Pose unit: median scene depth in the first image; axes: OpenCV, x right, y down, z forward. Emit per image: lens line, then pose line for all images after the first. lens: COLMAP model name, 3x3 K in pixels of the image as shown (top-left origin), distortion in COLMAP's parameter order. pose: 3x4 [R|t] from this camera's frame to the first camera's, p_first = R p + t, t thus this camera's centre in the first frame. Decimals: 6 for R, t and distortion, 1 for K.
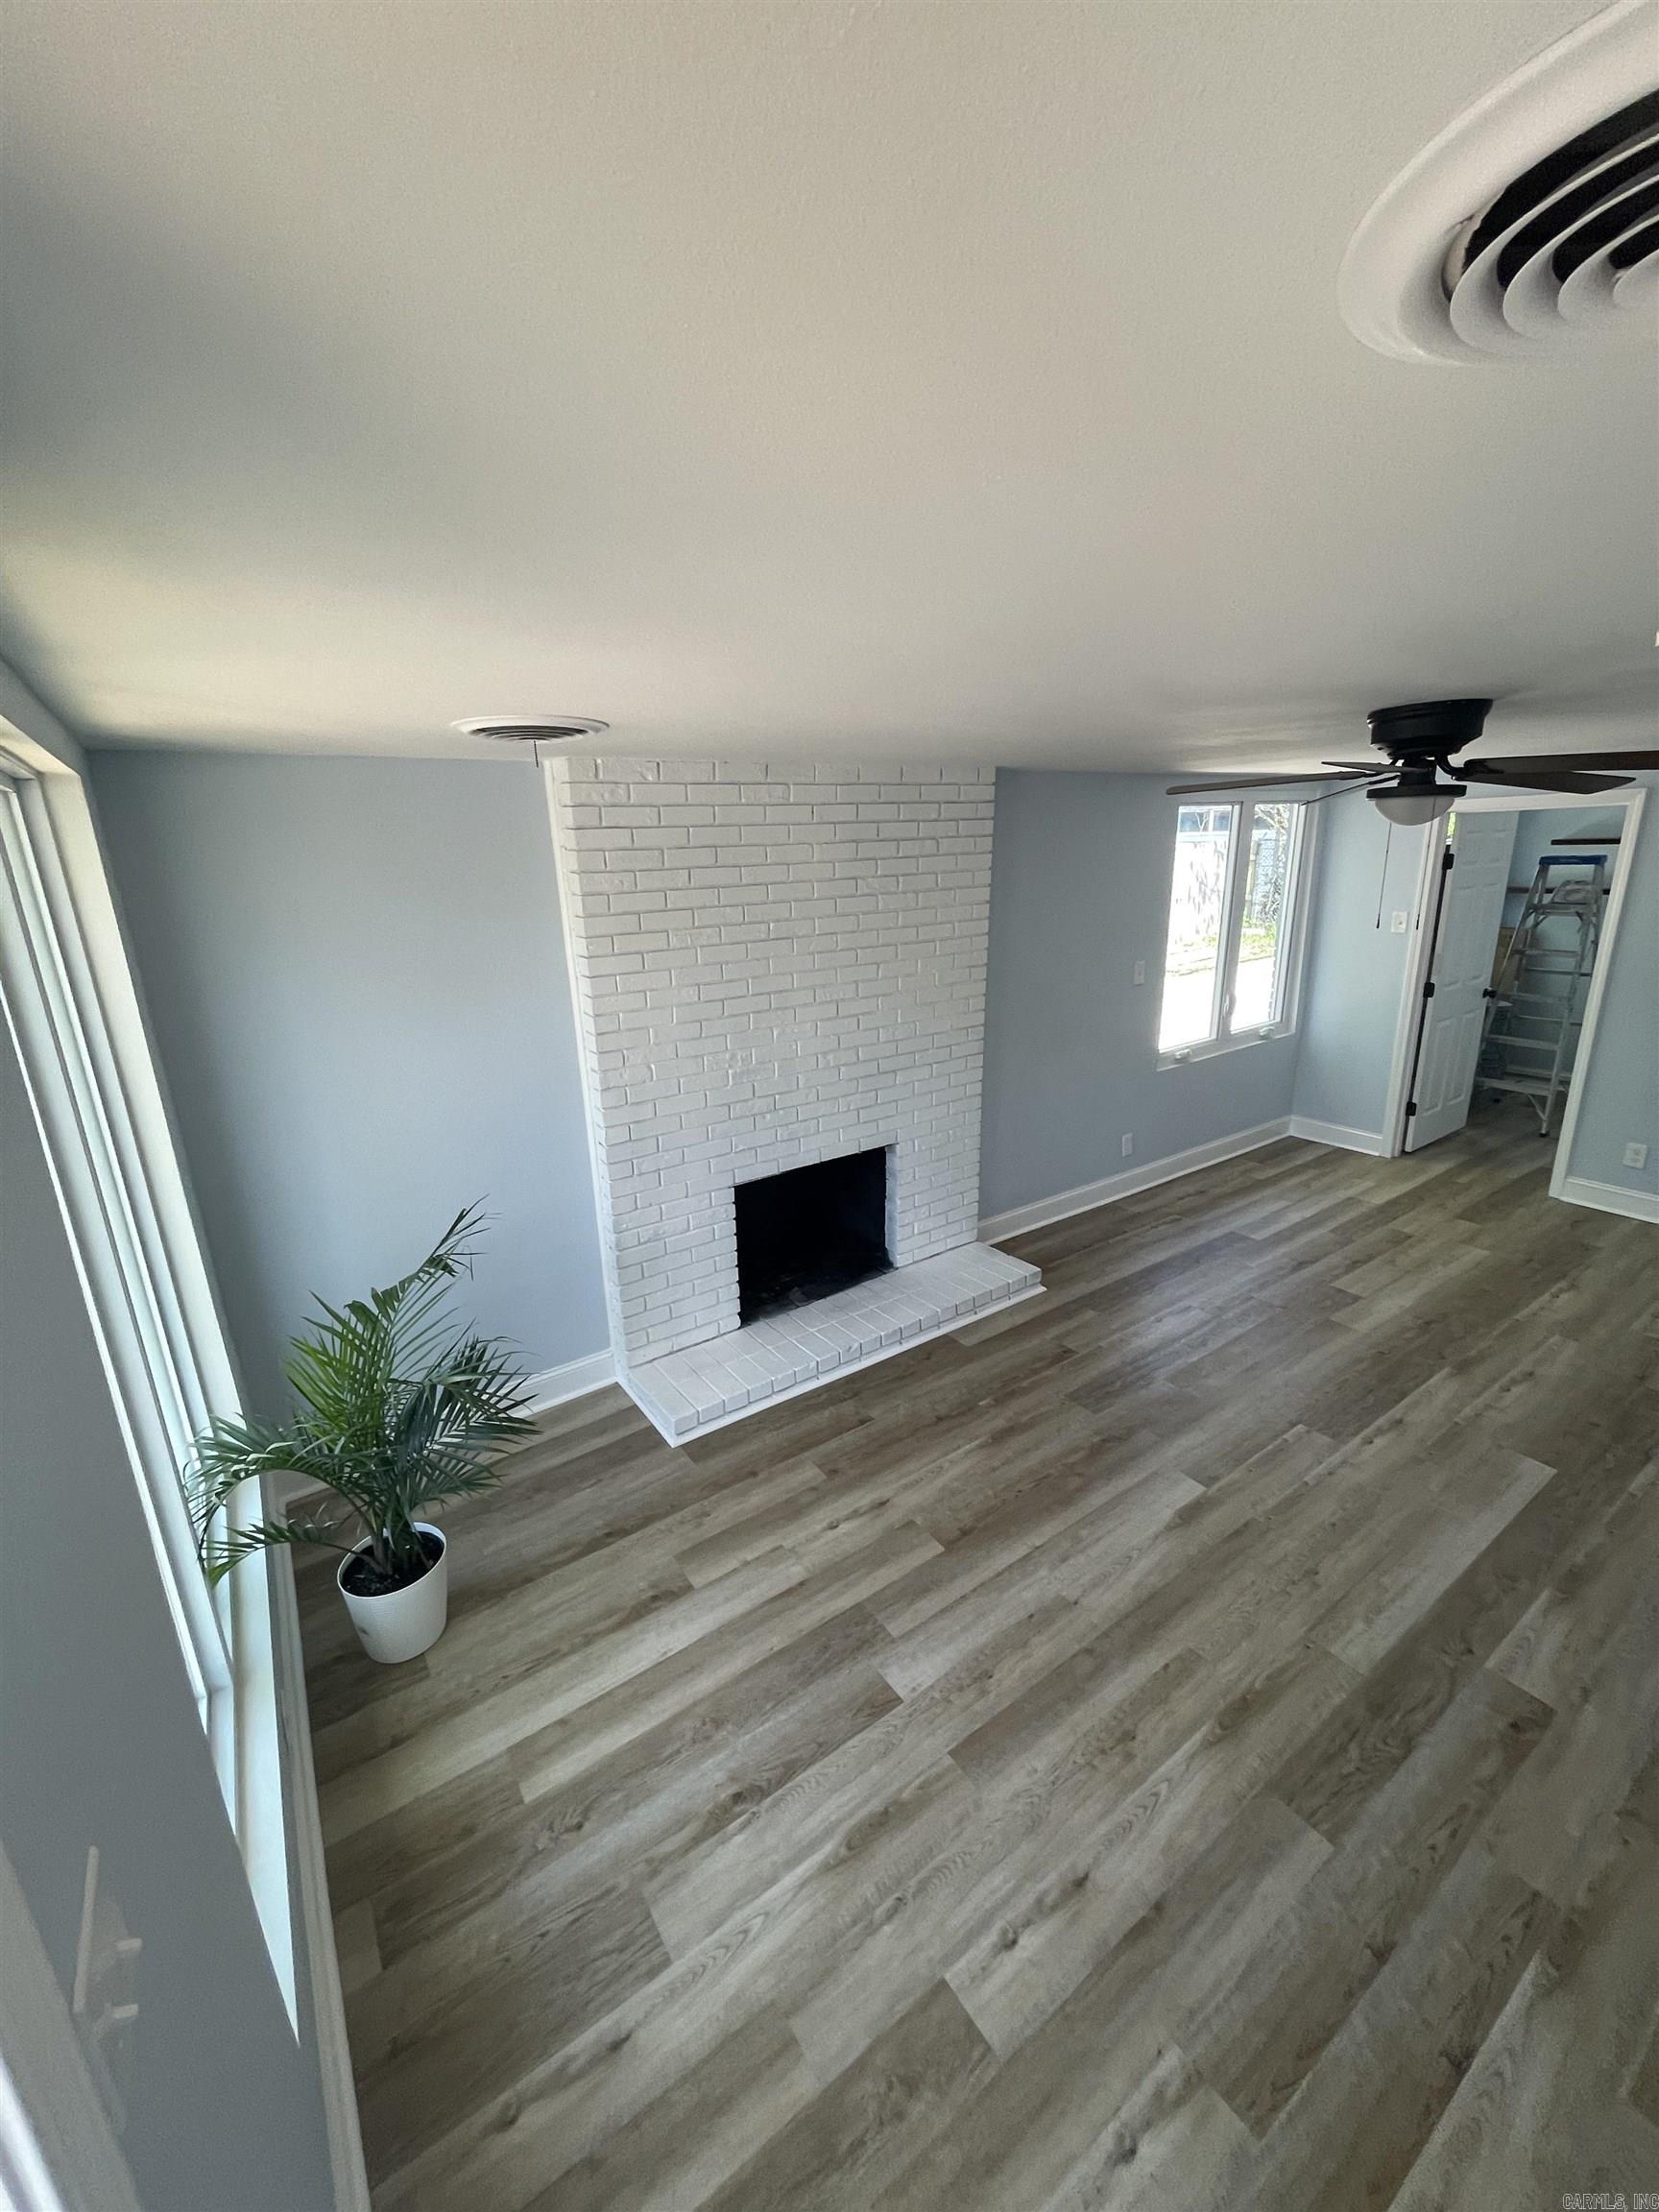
lens RADIAL K [[896.7, 0, 822.3], [0, 896.7, 1096.1], [0, 0, 1]] dist [0.001722, 0.000495]
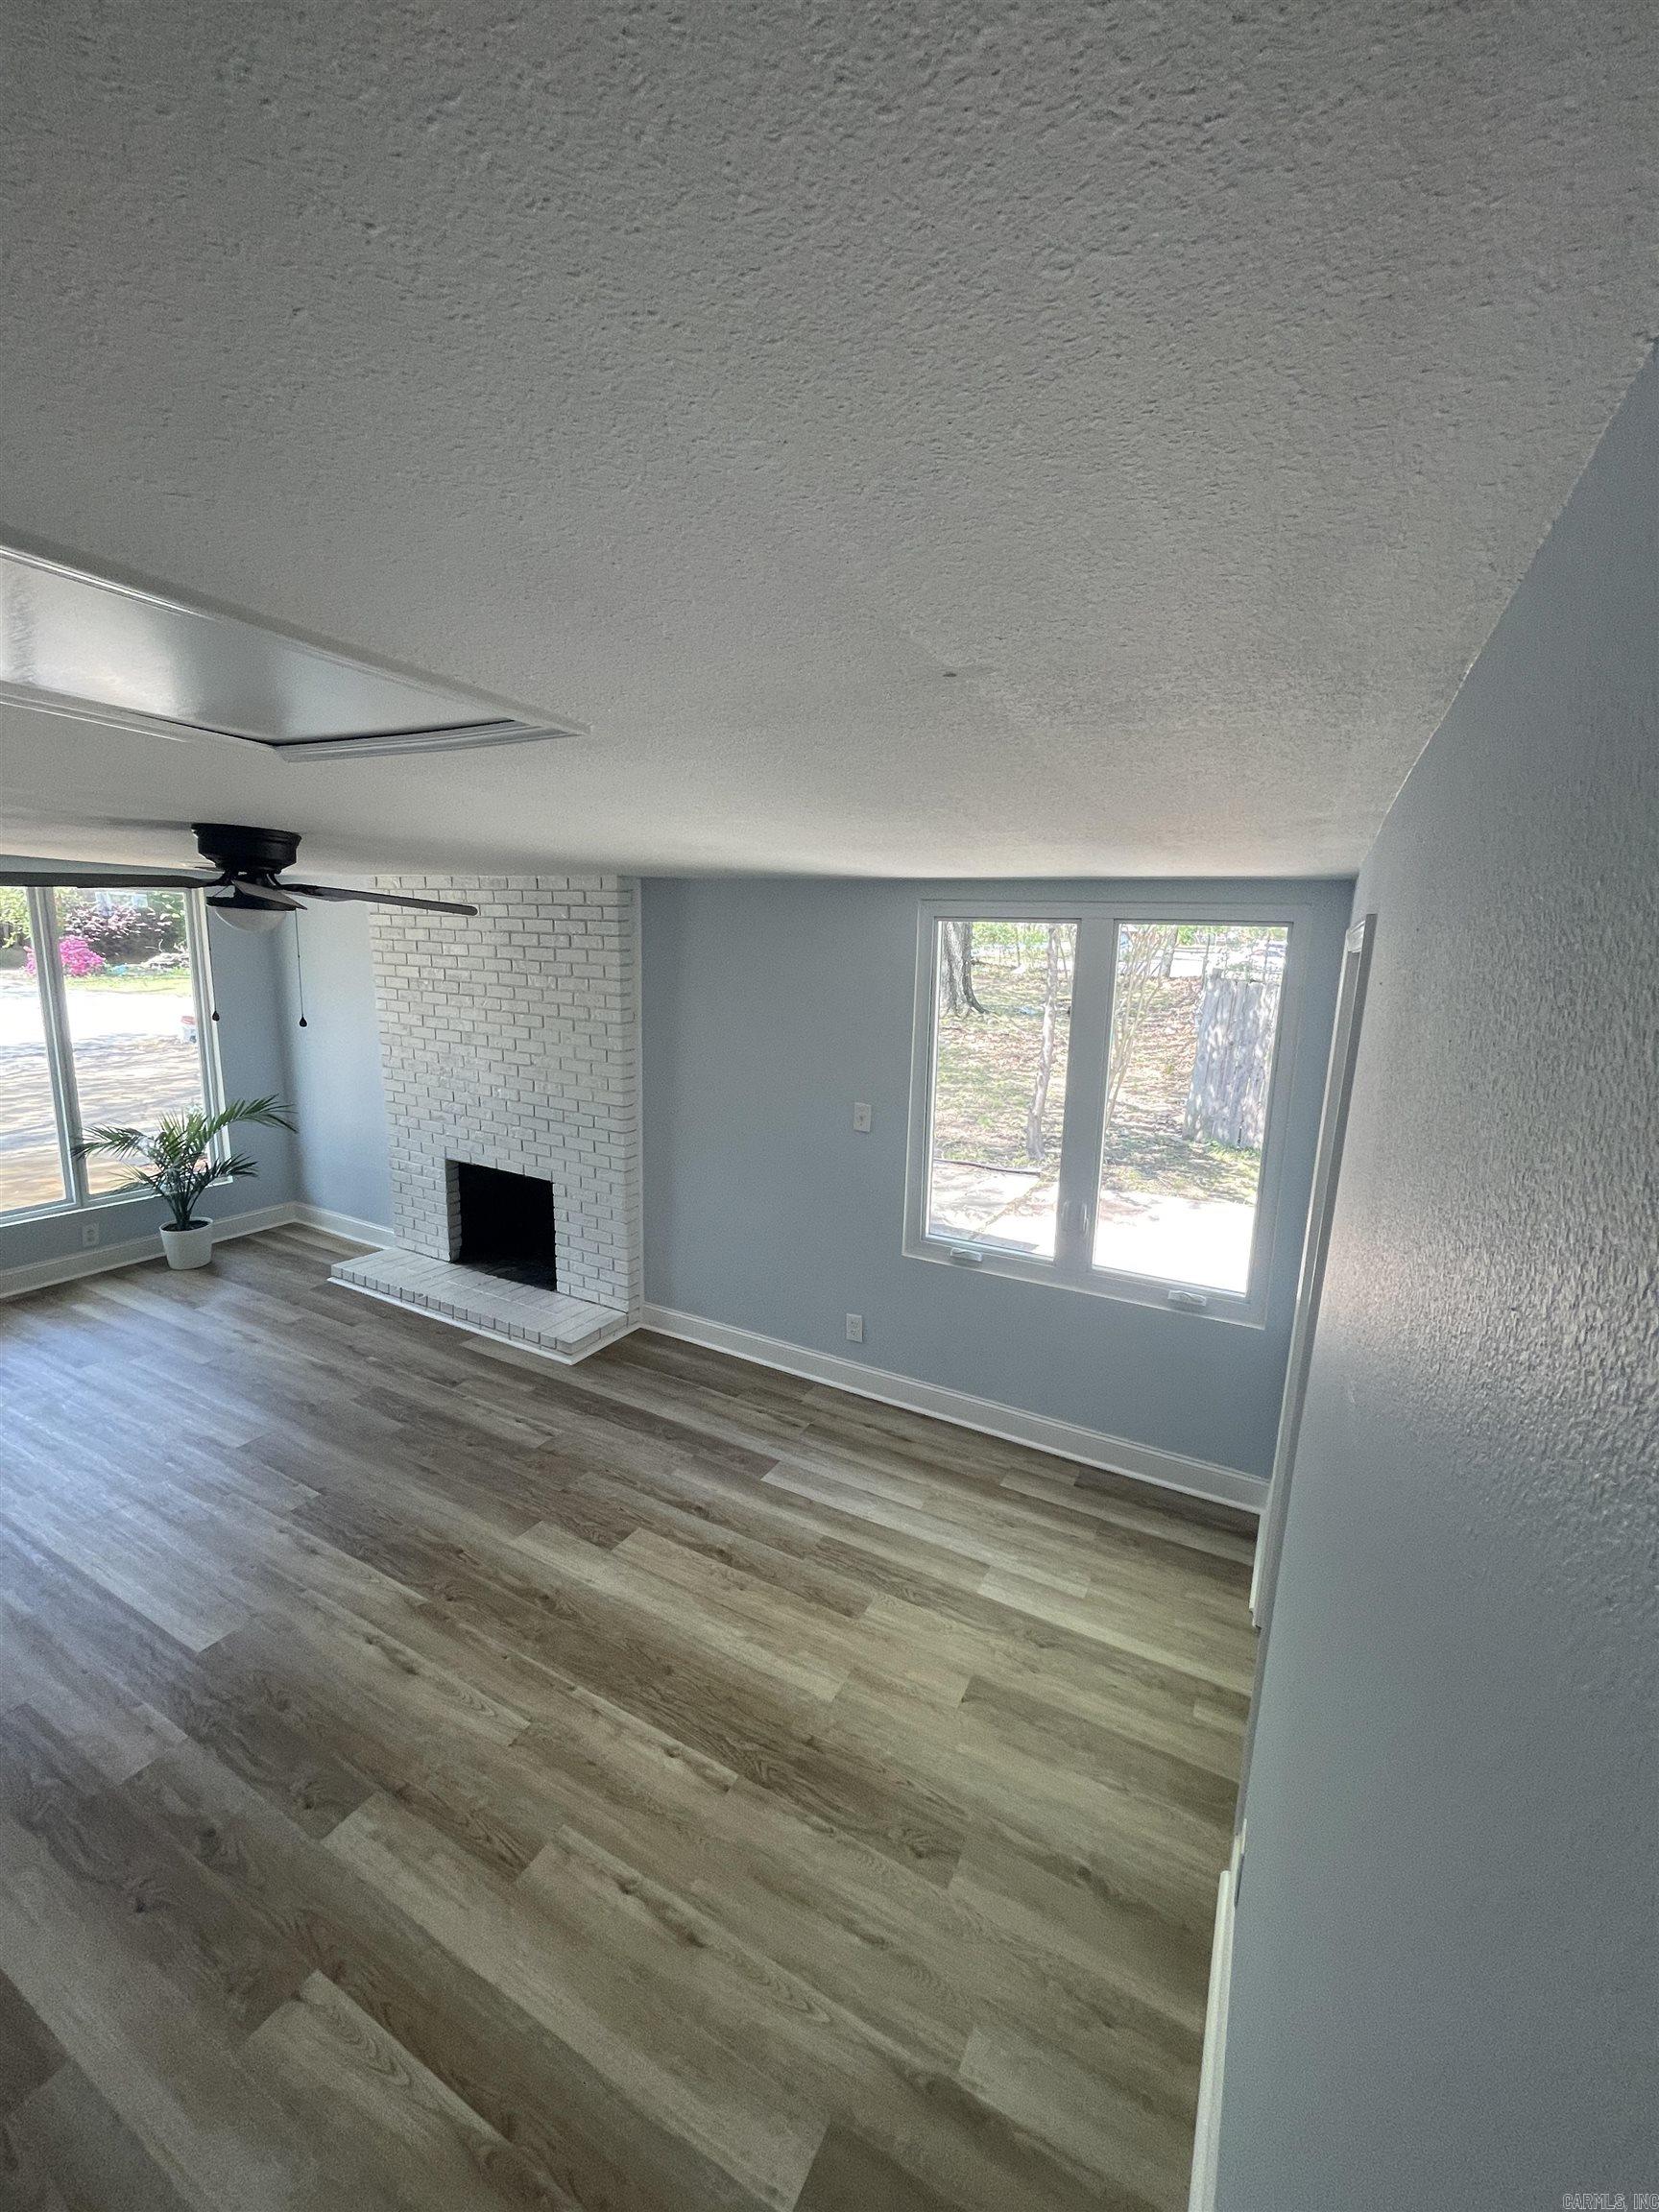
lens RADIAL K [[883.8, 0, 823.4], [0, 883.8, 1099.2], [0, 0, 1]] dist [-0.001320, 0.000437]
pose [[0.459211, 0.211637, -0.862749, 1.225327], [-0.291680, 0.953282, 0.078594, -0.247198], [0.839076, 0.215555, 0.499487, 0.681831]]
